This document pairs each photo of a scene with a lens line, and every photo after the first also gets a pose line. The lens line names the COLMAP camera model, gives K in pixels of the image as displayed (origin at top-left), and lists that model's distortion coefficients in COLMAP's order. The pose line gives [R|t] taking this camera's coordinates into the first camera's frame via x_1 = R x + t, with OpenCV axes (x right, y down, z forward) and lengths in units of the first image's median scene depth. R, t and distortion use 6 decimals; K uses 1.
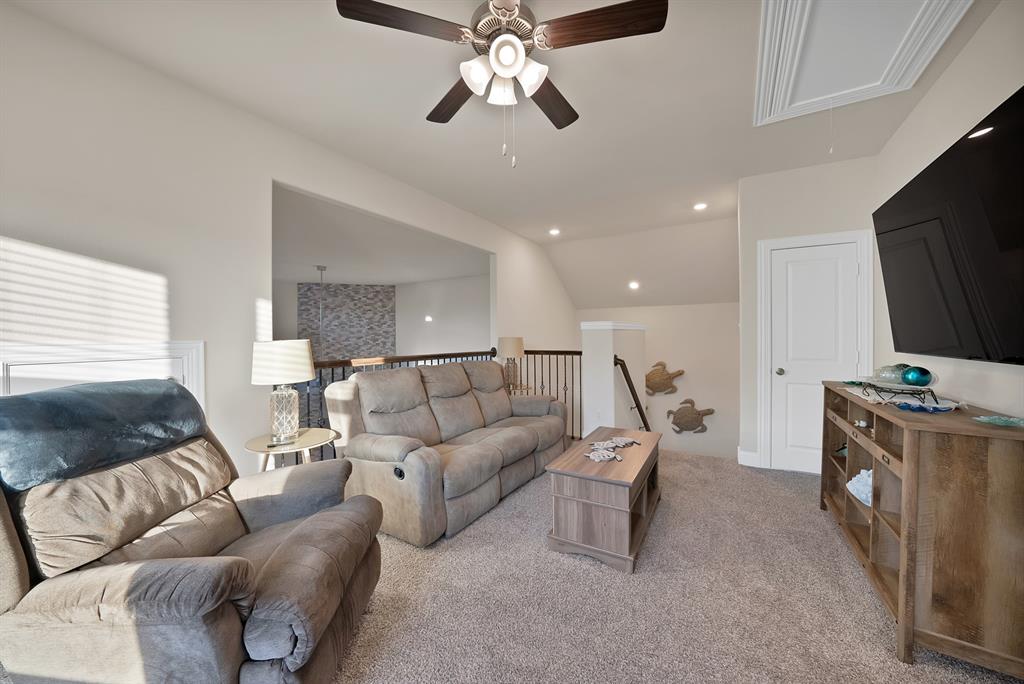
lens RADIAL K [[366.9, 0, 514.9], [0, 366.9, 338.9], [0, 0, 1]] dist [-0.009929, 0.000017]
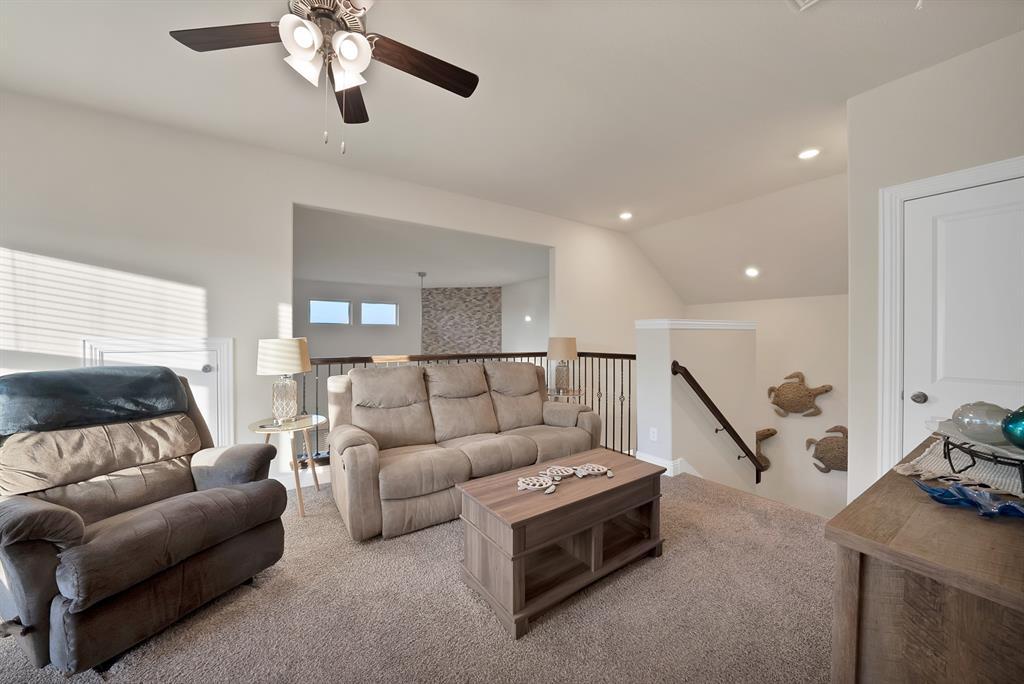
lens RADIAL K [[369.2, 0, 513.4], [0, 369.2, 338.7], [0, 0, 1]] dist [-0.013218, 0.000269]
pose [[0.907553, 0.010902, -0.419797, 0.480571], [-0.010778, 0.999938, 0.002667, -0.004159], [0.419800, 0.002104, 0.907614, 0.211478]]
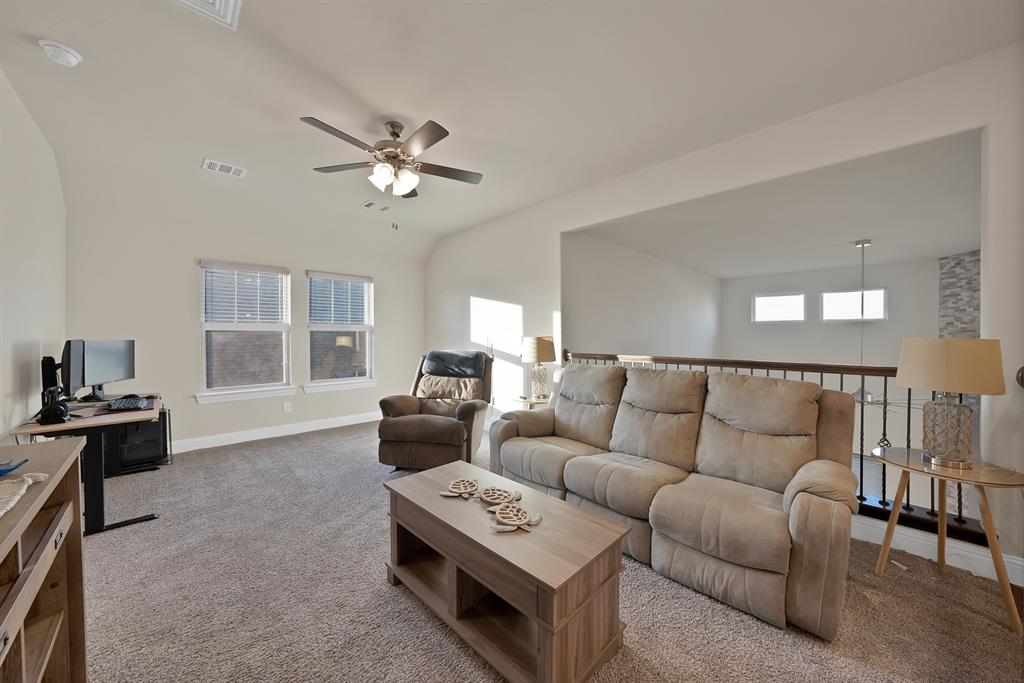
lens RADIAL K [[363.1, 0, 510.3], [0, 363.1, 337.2], [0, 0, 1]] dist [-0.001741, -0.000017]
pose [[-0.246429, 0.010617, -0.969103, 0.867177], [-0.006490, 0.999900, 0.012604, -0.012150], [0.969139, 0.009395, -0.246336, 1.149086]]
